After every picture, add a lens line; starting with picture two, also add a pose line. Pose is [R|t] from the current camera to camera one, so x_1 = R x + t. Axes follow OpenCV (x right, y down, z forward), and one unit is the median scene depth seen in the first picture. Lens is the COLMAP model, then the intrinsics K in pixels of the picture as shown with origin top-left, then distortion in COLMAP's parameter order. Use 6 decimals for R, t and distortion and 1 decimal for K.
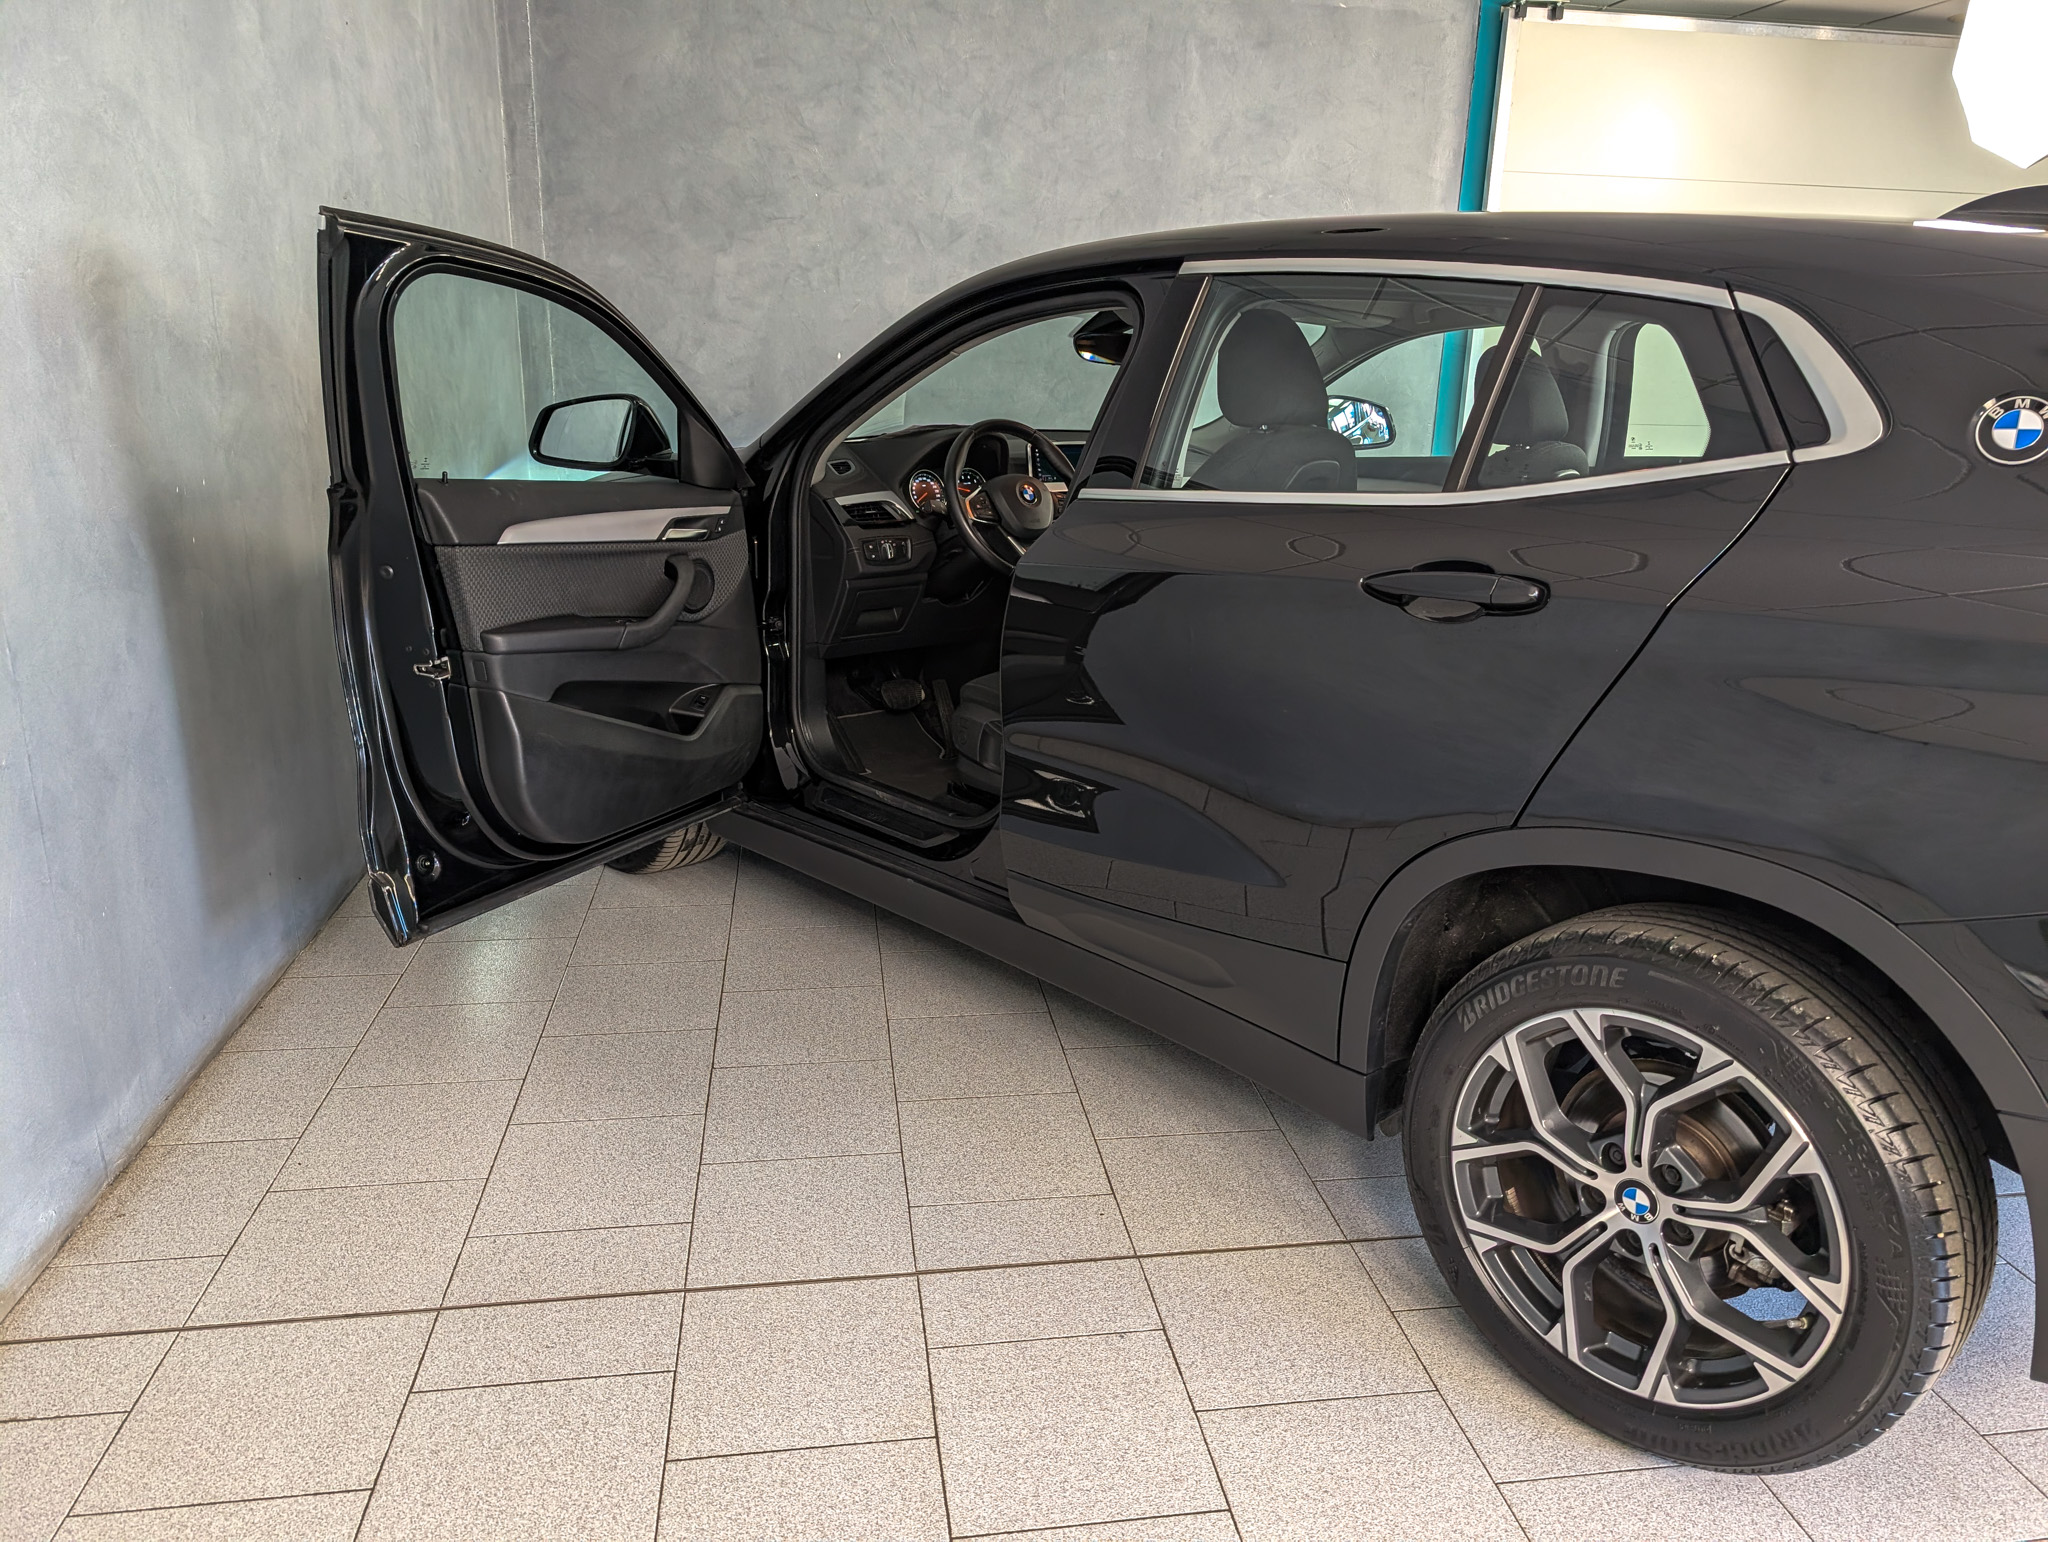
lens RADIAL K [[1552.8, 0, 983.6], [0, 1552.8, 758.1], [0, 0, 1]] dist [0.008141, -0.009274]
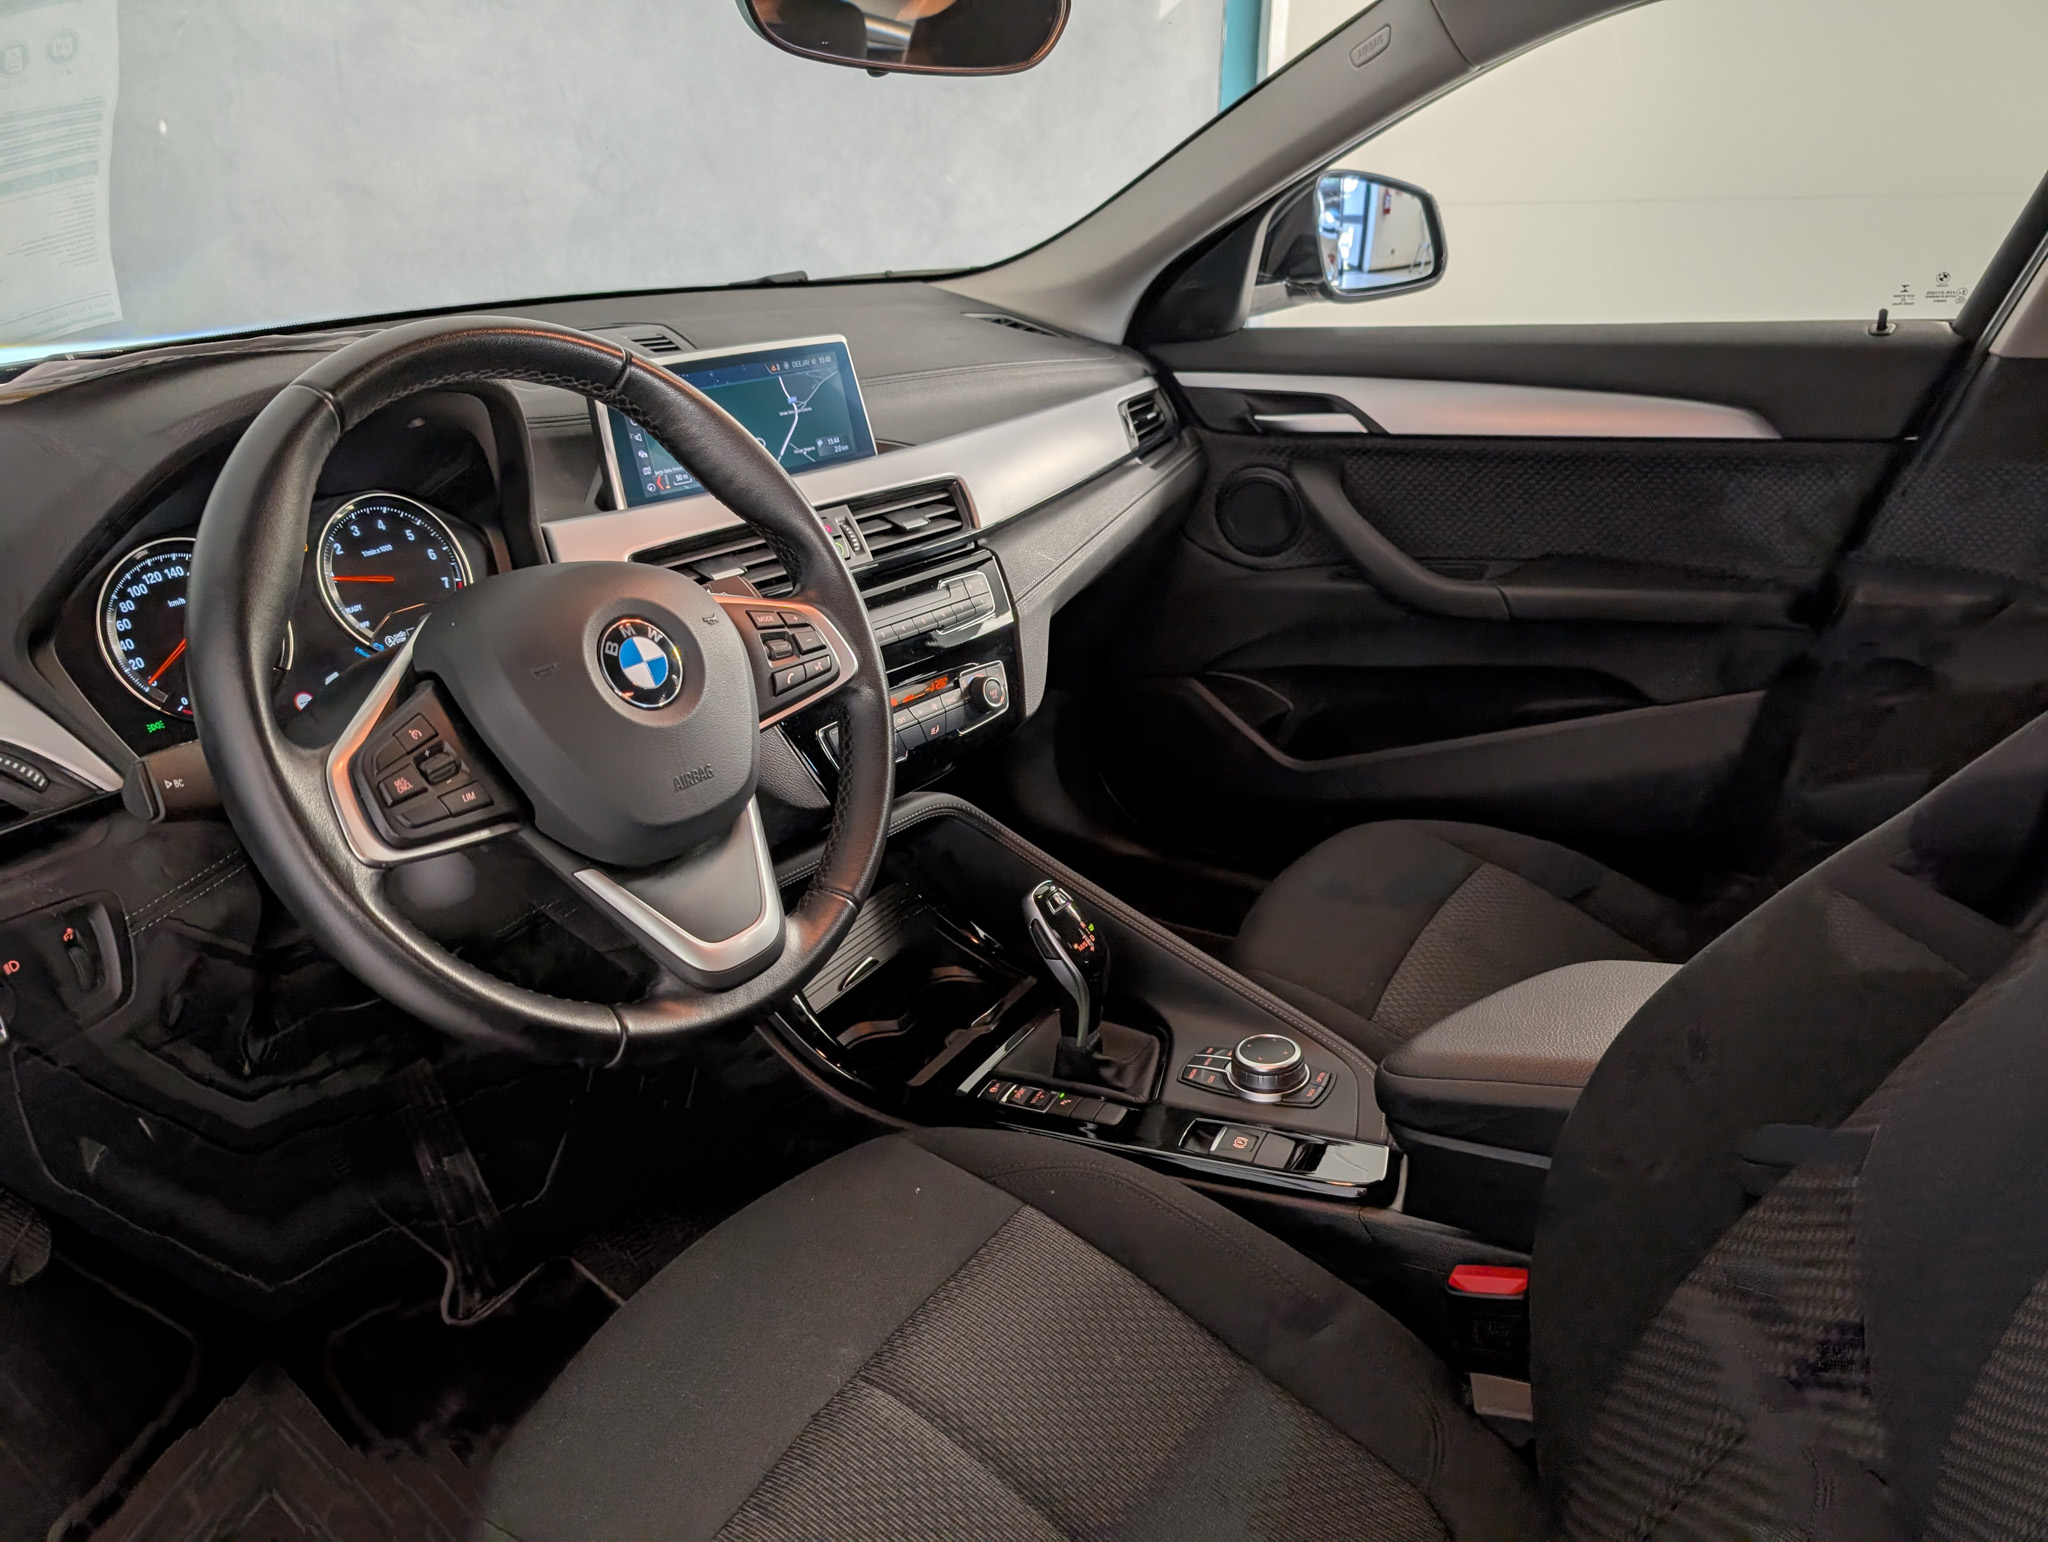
lens RADIAL K [[1536.7, 0, 1035.0], [0, 1536.7, 771.8], [0, 0, 1]] dist [0.032628, -0.050553]
pose [[0.949897, -0.144376, 0.277220, 0.018999], [0.105167, 0.982845, 0.151509, -0.182875], [-0.294339, -0.114764, 0.948785, 0.777968]]
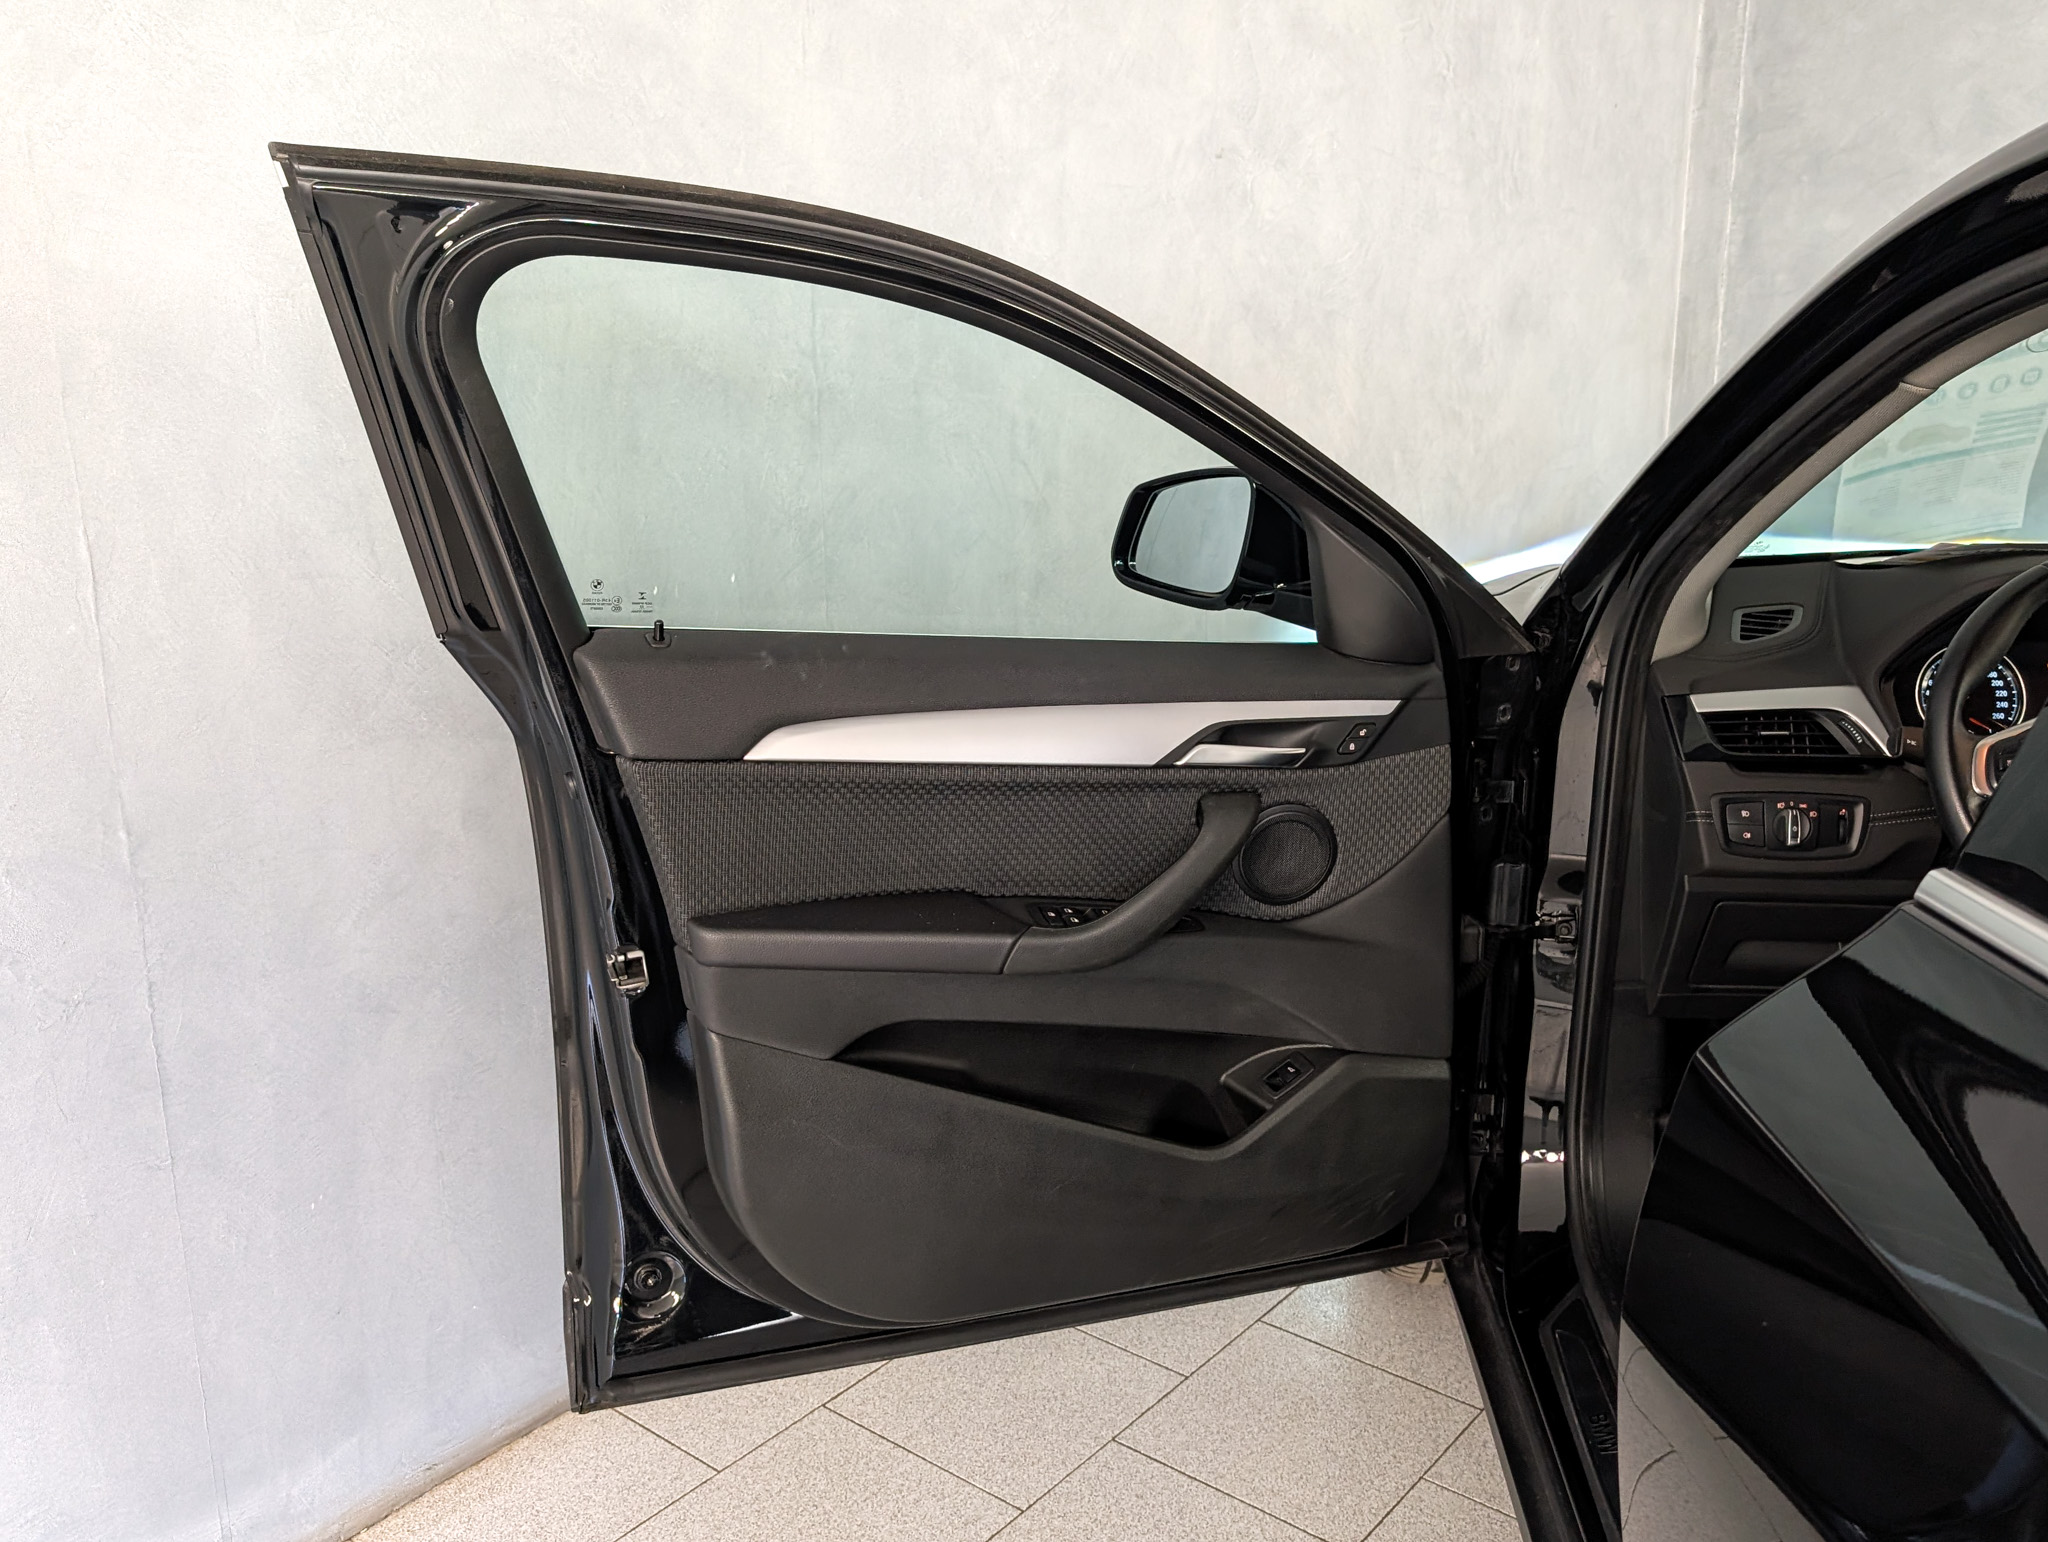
lens RADIAL K [[1662.4, 0, 1027.1], [0, 1662.4, 800.1], [0, 0, 1]] dist [-0.015681, 0.001271]
pose [[0.683607, 0.168534, -0.710125, 0.123402], [-0.162936, 0.983659, 0.076600, -0.143126], [0.711430, 0.063341, 0.699896, 0.523508]]
